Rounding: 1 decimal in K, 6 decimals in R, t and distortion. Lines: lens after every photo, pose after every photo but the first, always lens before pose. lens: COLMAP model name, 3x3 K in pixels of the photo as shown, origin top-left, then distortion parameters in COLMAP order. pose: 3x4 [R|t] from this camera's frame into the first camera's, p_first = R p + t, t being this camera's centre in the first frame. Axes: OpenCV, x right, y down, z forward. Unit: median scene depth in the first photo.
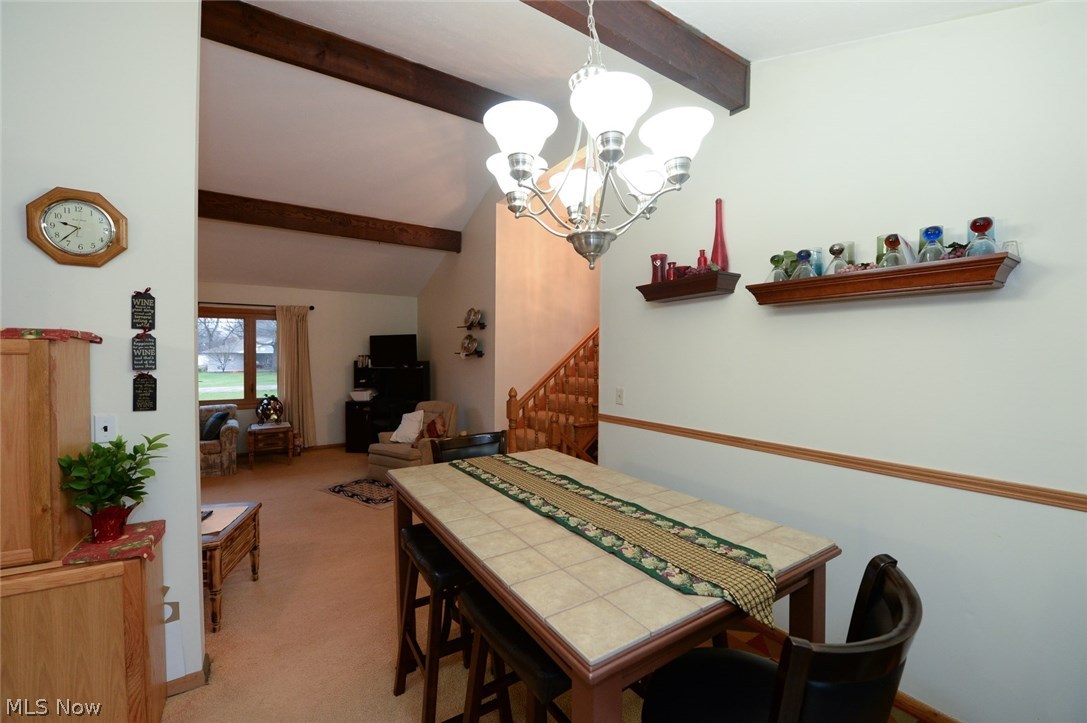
lens RADIAL K [[434.3, 0, 538.1], [0, 434.3, 362.9], [0, 0, 1]] dist [-0.013477, -0.002373]
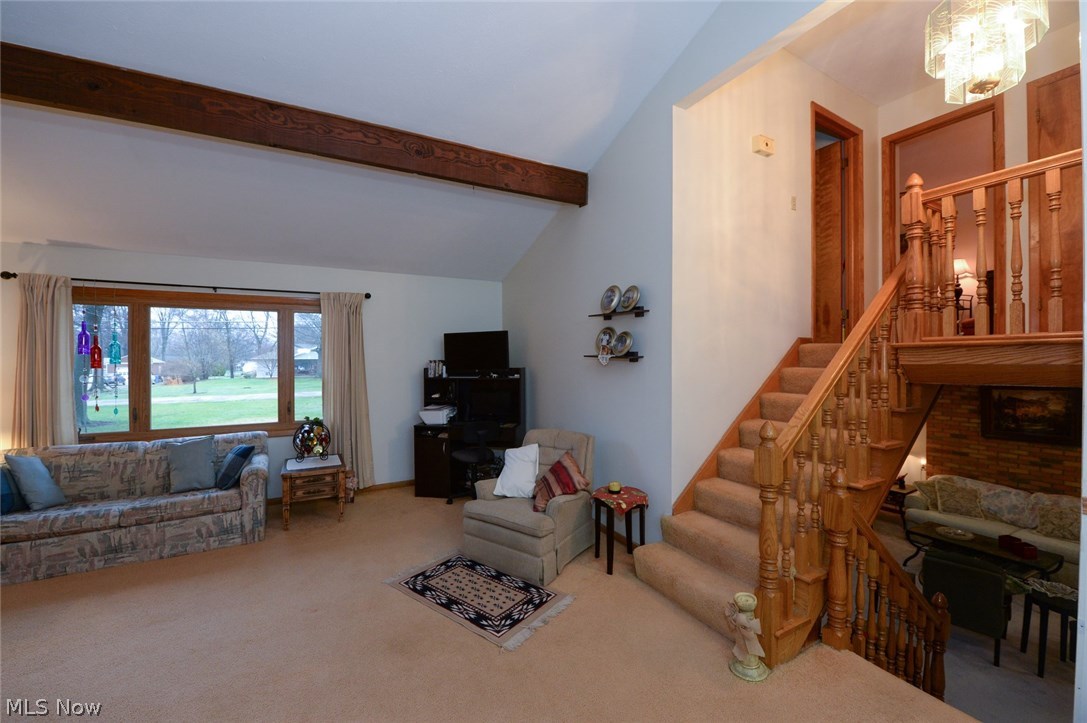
lens RADIAL K [[434.3, 0, 538.2], [0, 434.3, 362.7], [0, 0, 1]] dist [-0.013477, -0.002373]
pose [[0.996797, -0.008449, -0.079526, -0.217838], [0.007717, 0.999925, -0.009513, -0.006851], [0.079600, 0.008869, 0.996787, 0.359311]]
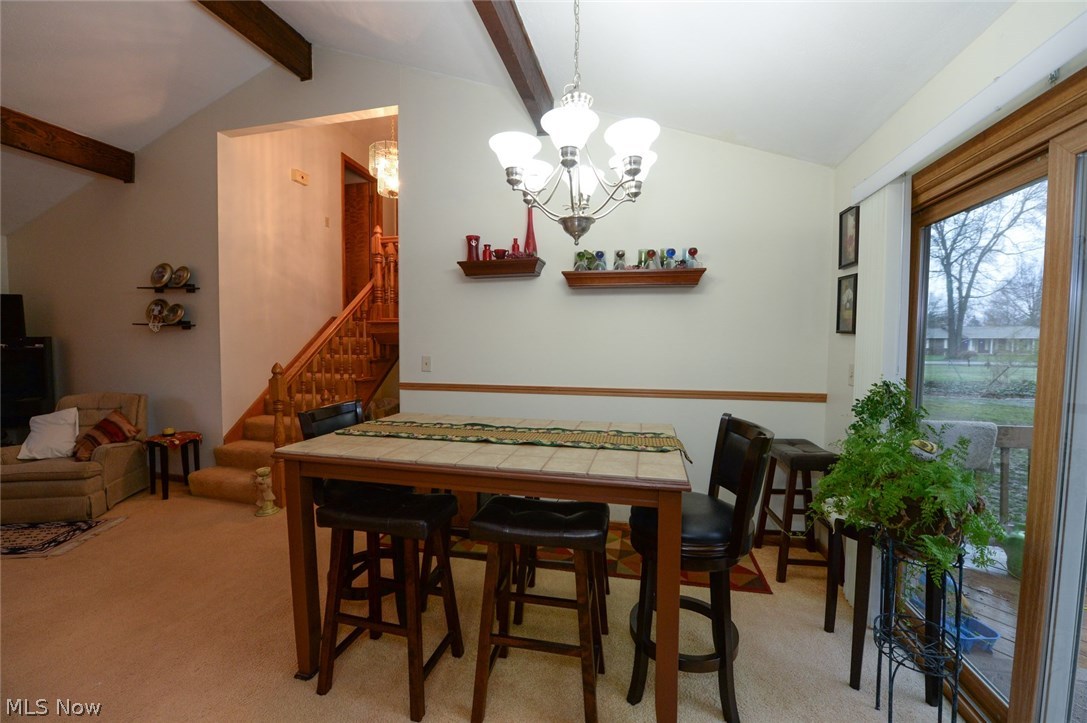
lens RADIAL K [[434.3, 0, 540.8], [0, 434.3, 363.1], [0, 0, 1]] dist [-0.013477, -0.002373]
pose [[0.719709, -0.034710, 0.693407, -0.208016], [0.009765, 0.999157, 0.039879, 0.021678], [-0.694207, -0.021930, 0.719441, 0.024660]]
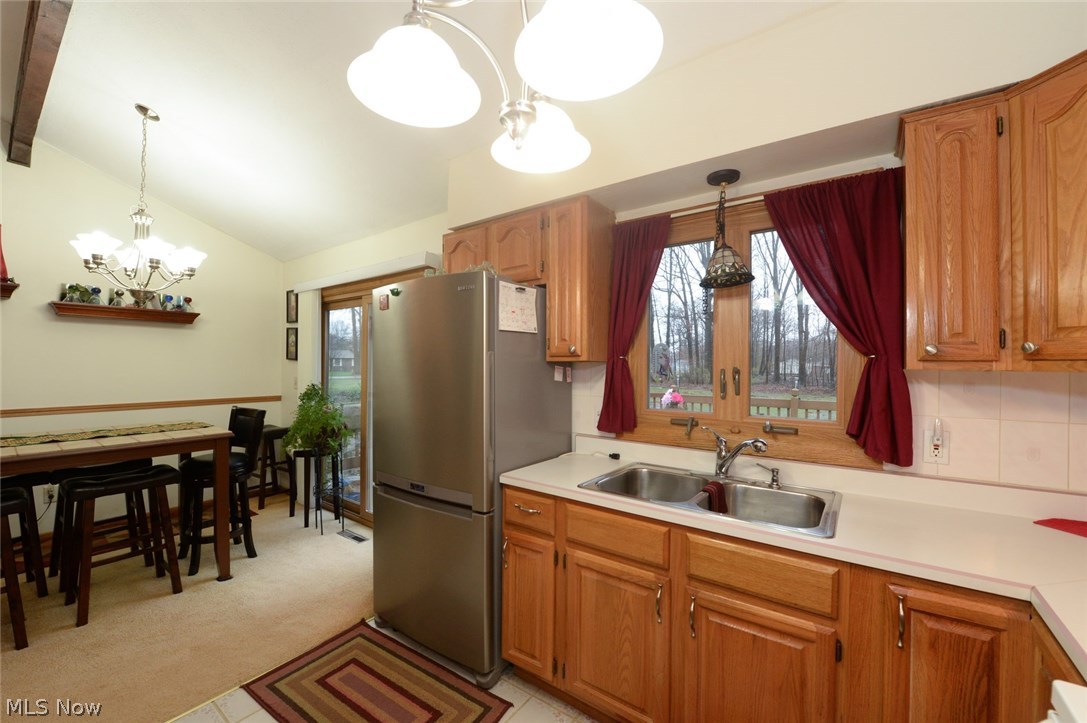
lens RADIAL K [[434.3, 0, 538.4], [0, 434.3, 362.3], [0, 0, 1]] dist [-0.013477, -0.002373]
pose [[-0.348899, -0.003549, 0.937154, -0.583844], [0.009178, 0.999932, 0.007204, 0.014893], [-0.937115, 0.011115, -0.348843, -0.021710]]
